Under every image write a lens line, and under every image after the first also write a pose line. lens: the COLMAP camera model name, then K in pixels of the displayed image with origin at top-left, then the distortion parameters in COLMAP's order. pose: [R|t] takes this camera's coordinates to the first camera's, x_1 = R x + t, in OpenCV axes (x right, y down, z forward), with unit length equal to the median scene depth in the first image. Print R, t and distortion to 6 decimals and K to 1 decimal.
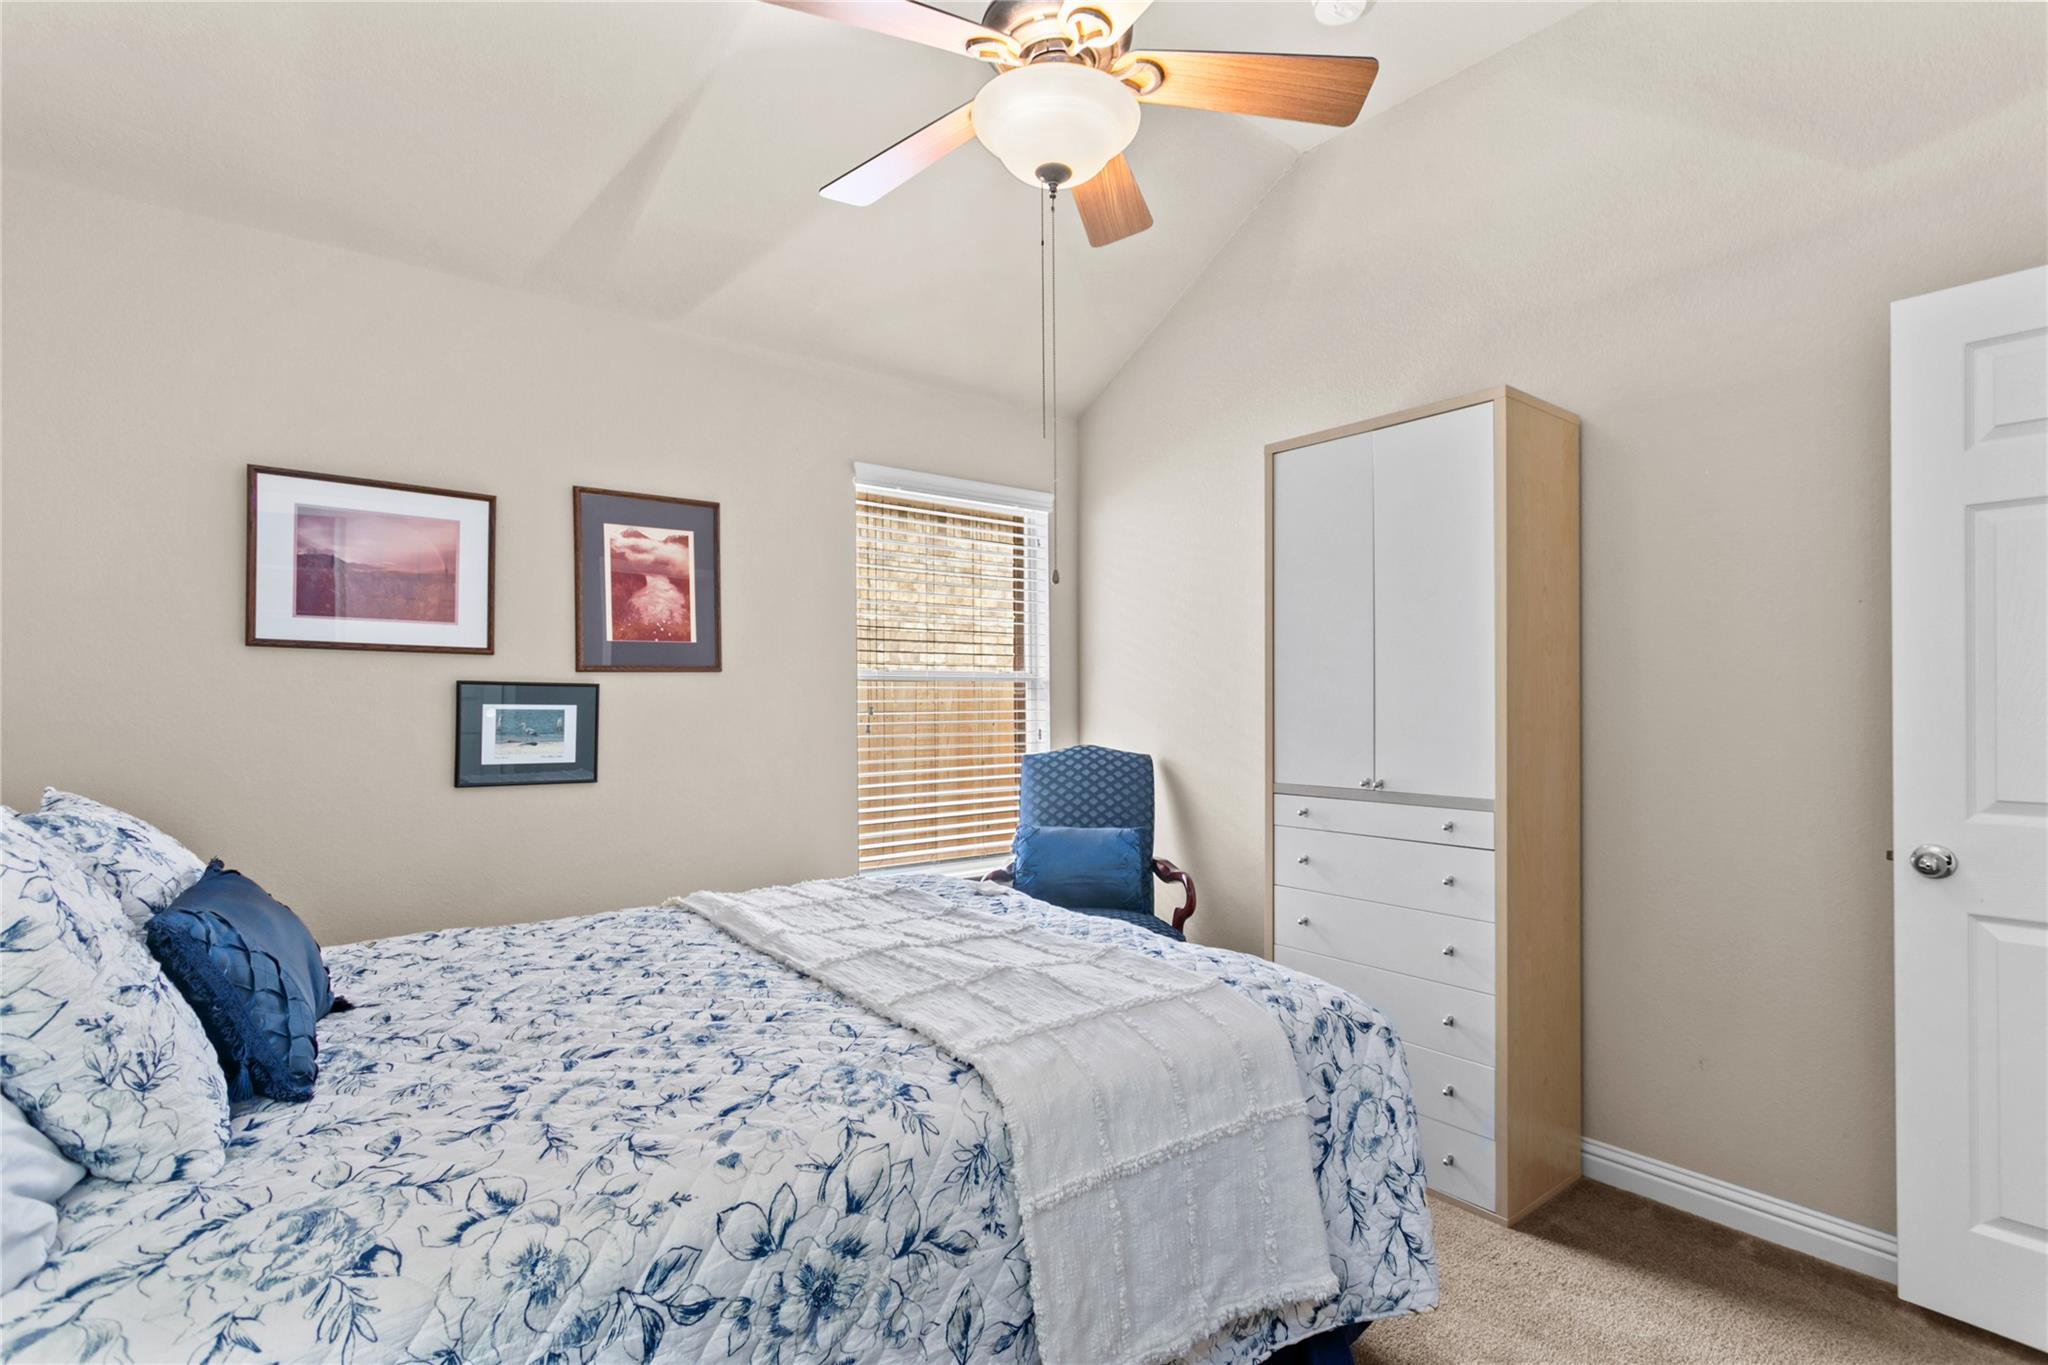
lens RADIAL K [[986.0, 0, 1023.8], [0, 986.0, 684.3], [0, 0, 1]] dist [0.000187, 0.001737]
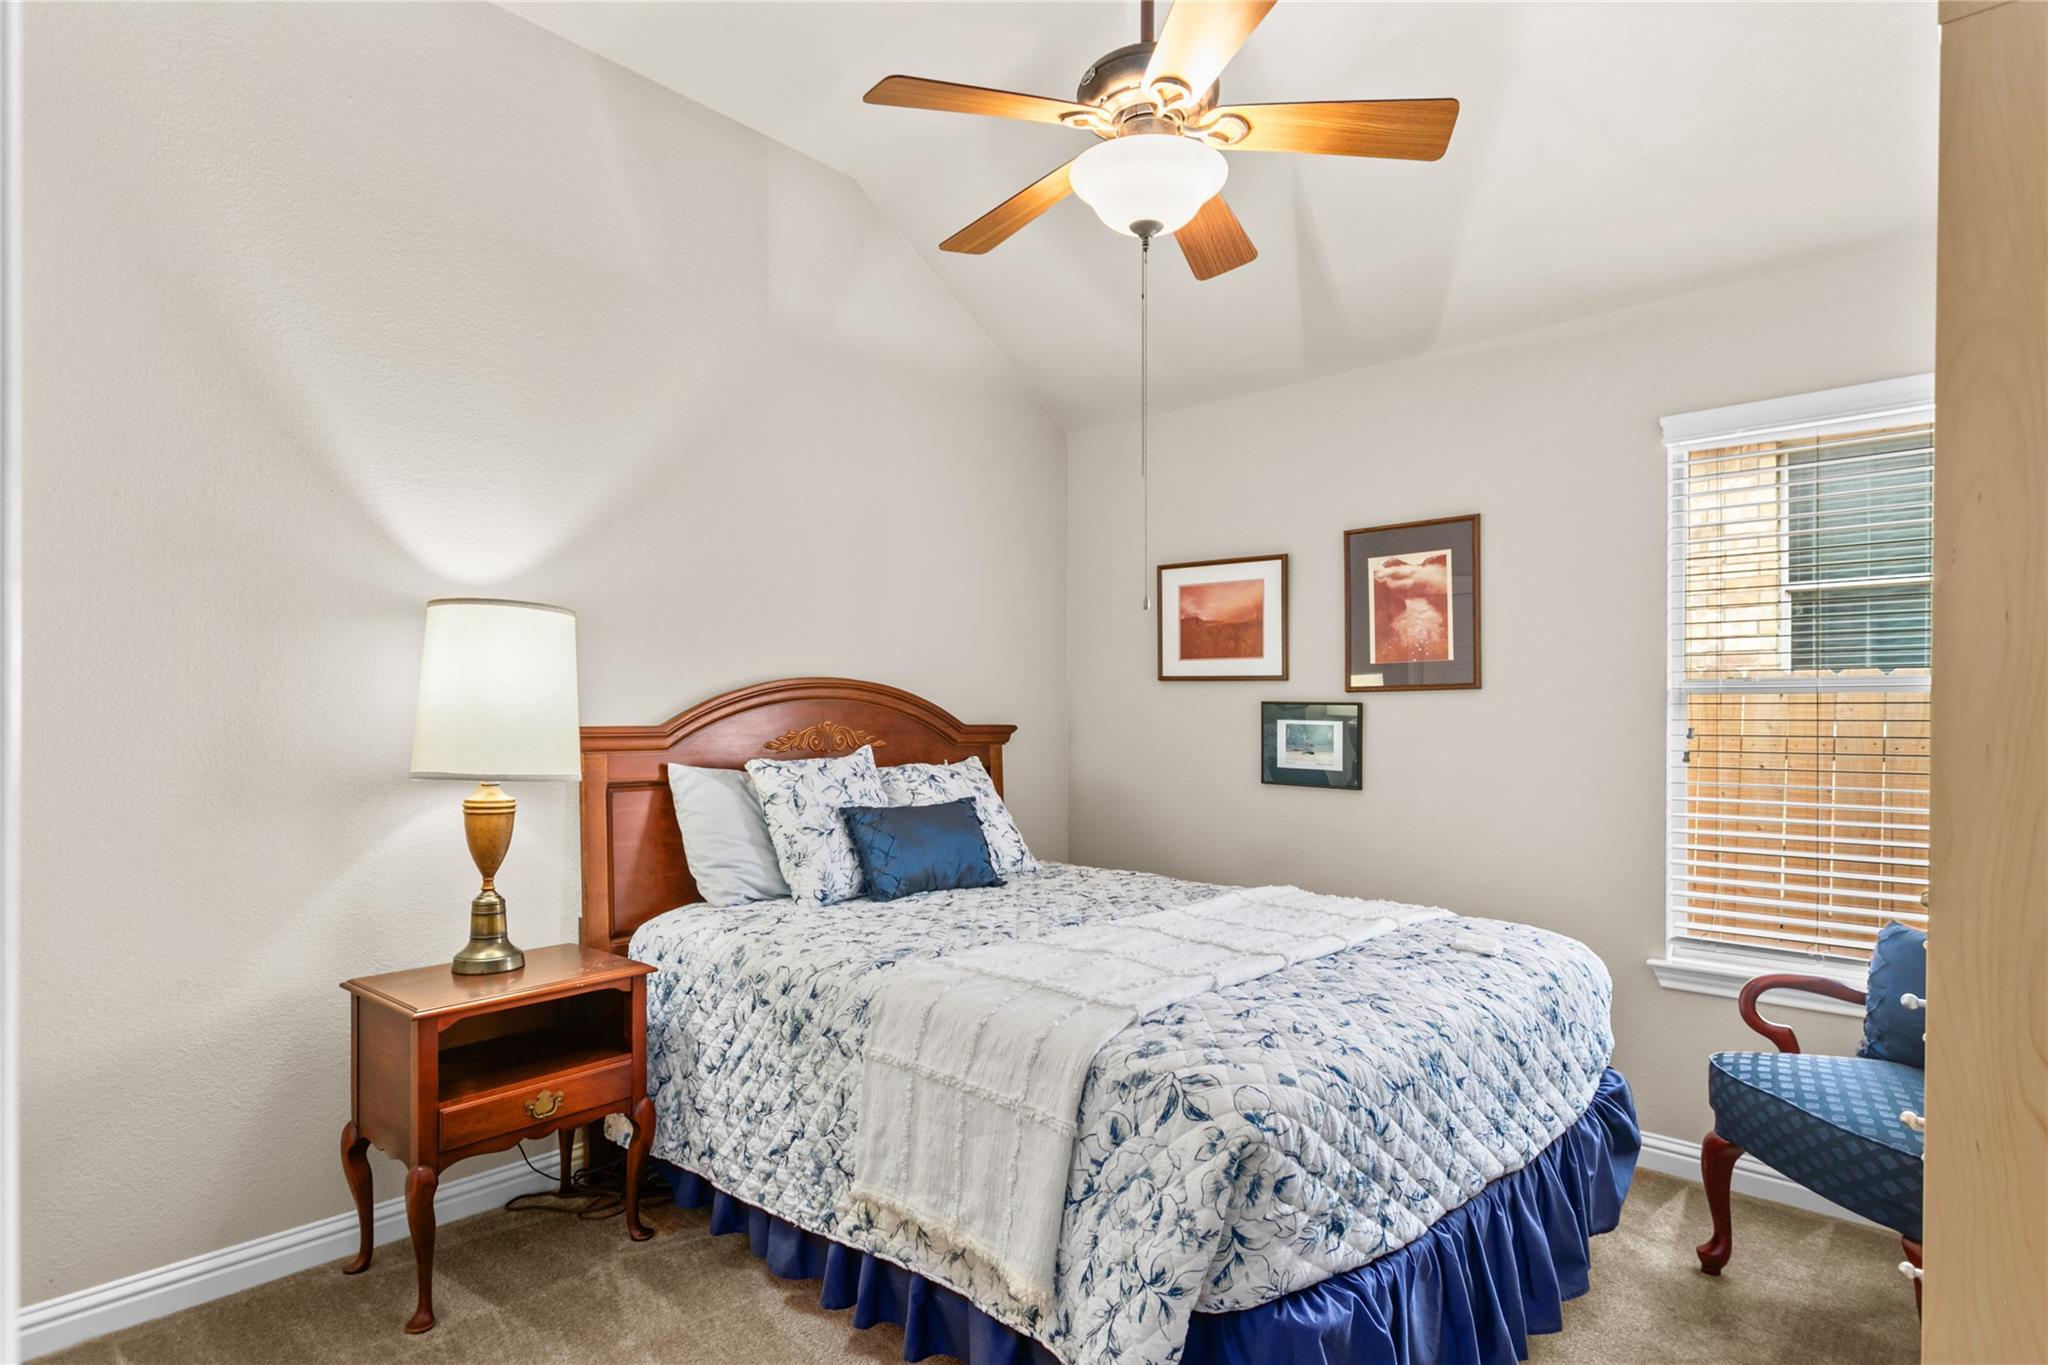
lens RADIAL K [[1120.1, 0, 1023.8], [0, 1120.1, 695.4], [0, 0, 1]] dist [0.001238, 0.000119]
pose [[0.131592, -0.012653, -0.991223, 0.842318], [0.009047, 0.999892, -0.011562, 0.002451], [0.991263, -0.007446, 0.131692, 0.488044]]
